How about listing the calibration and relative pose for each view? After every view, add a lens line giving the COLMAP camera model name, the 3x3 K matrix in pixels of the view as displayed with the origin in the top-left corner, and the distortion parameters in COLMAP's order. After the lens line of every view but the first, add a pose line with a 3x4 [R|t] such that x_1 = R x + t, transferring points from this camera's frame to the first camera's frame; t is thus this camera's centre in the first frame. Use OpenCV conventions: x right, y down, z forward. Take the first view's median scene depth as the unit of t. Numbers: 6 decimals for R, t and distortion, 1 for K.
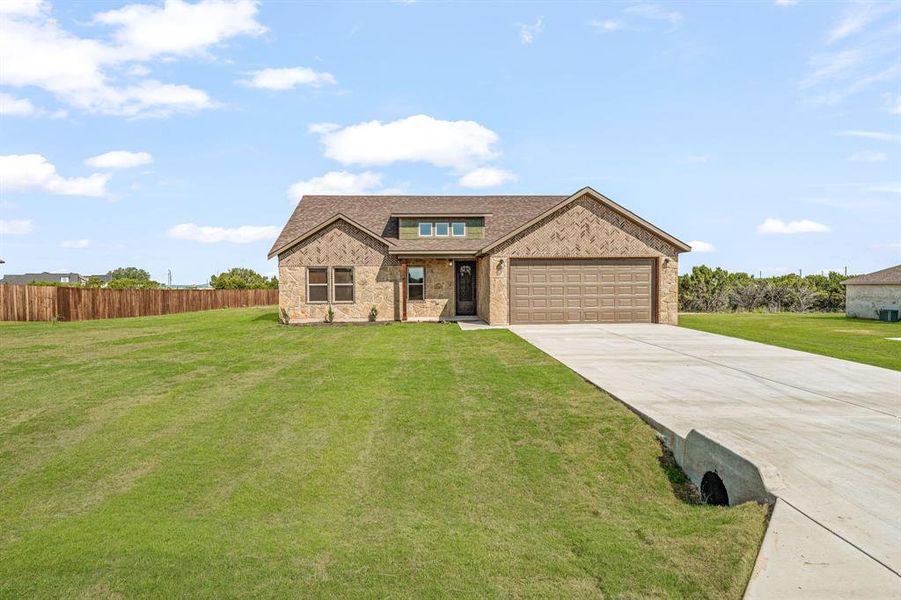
lens RADIAL K [[361.6, 0, 452.9], [0, 361.6, 289.0], [0, 0, 1]] dist [0.000341, 0.000407]
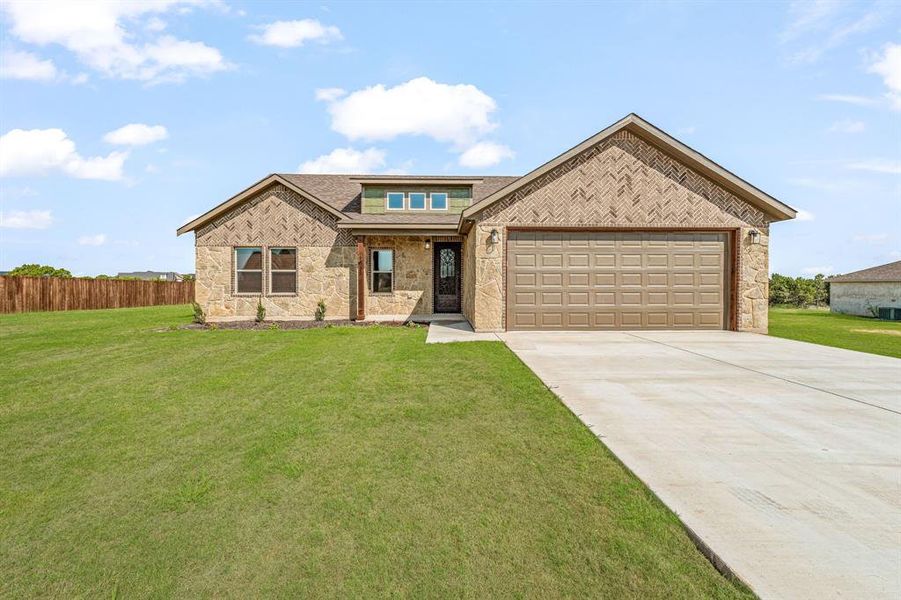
lens RADIAL K [[361.6, 0, 452.9], [0, 361.6, 289.0], [0, 0, 1]] dist [0.000341, 0.000407]
pose [[0.999701, 0.009056, 0.022727, 0.033102], [-0.009450, 0.999806, 0.017290, 0.009121], [-0.022566, -0.017500, 0.999592, 0.247604]]
